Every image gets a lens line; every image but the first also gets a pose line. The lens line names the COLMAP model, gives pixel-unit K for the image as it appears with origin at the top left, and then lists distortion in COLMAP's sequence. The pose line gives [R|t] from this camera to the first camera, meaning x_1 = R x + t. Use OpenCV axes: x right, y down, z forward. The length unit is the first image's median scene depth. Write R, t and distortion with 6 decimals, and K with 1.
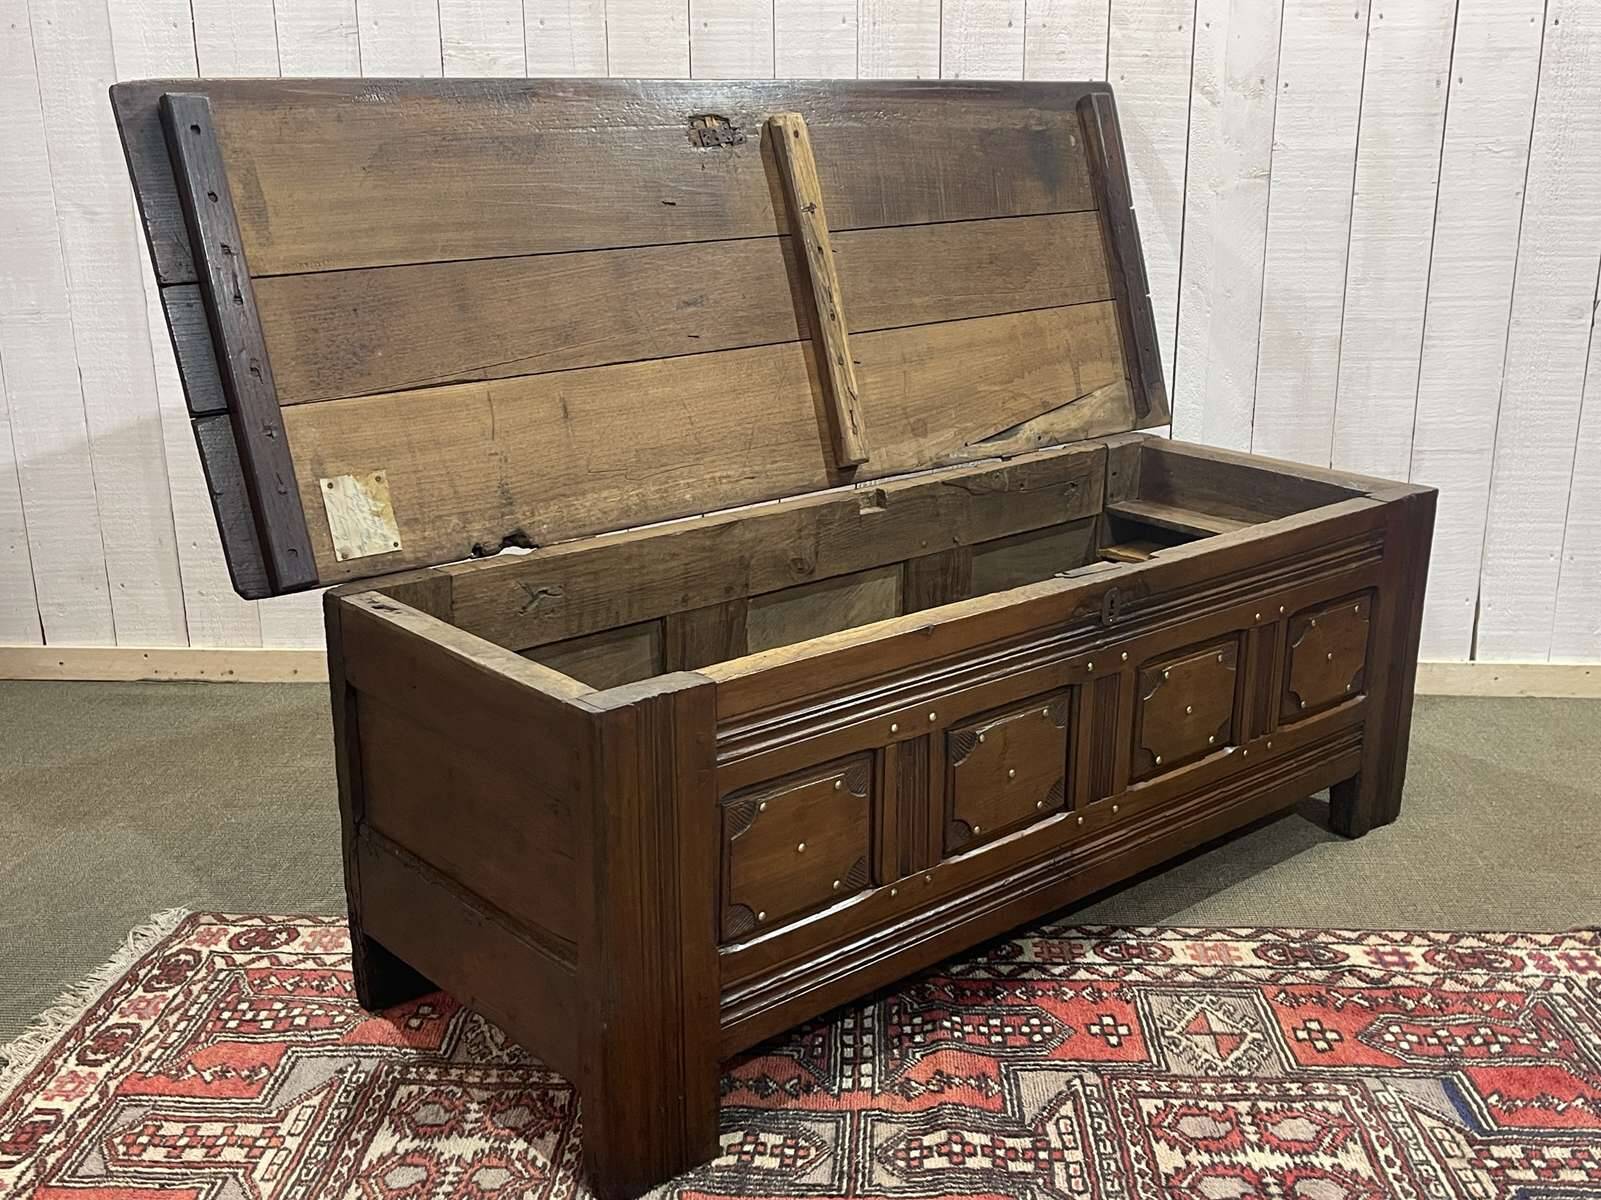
lens RADIAL K [[1643.0, 0, 800.5], [0, 1643.0, 600.0], [0, 0, 1]] dist [0.085890, -0.134576]
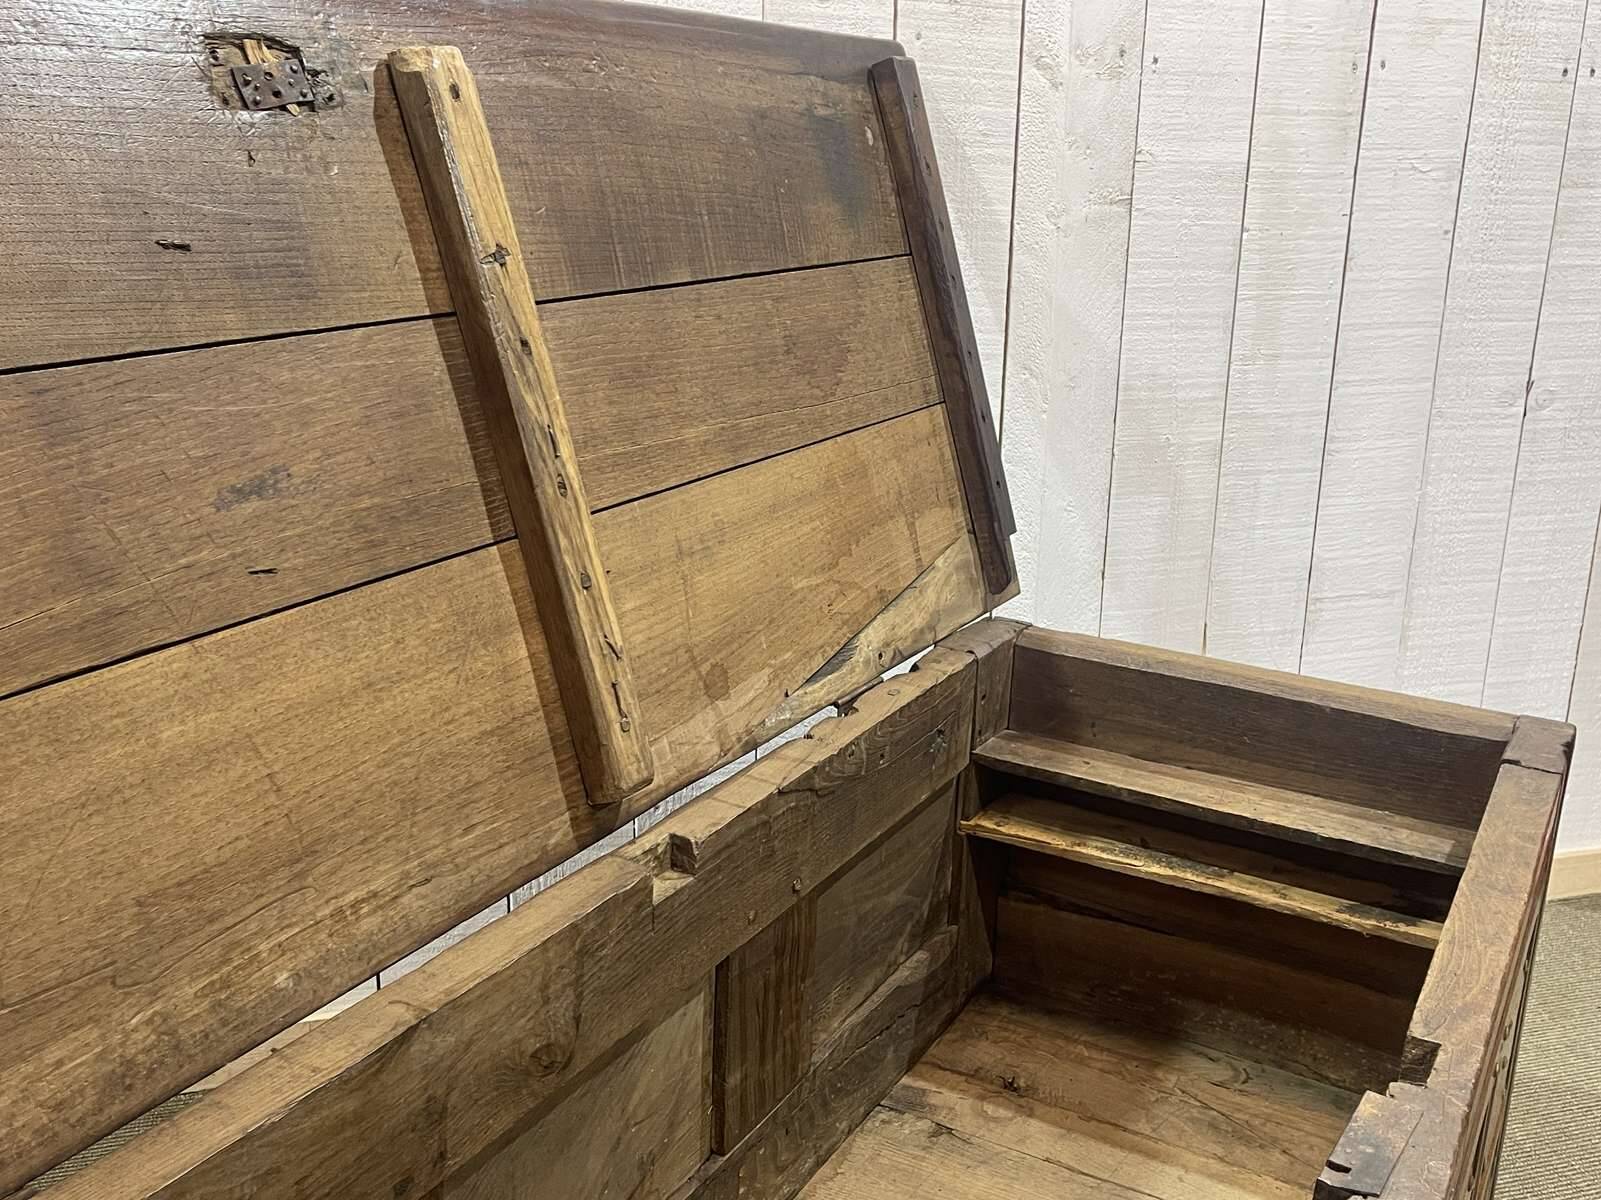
lens RADIAL K [[1580.7, 0, 805.5], [0, 1580.7, 603.4], [0, 0, 1]] dist [0.104799, -0.211598]
pose [[0.938599, -0.072383, 0.337331, -0.065445], [0.073018, 0.997272, 0.010823, -0.131821], [-0.337194, 0.014473, 0.941324, 0.525291]]
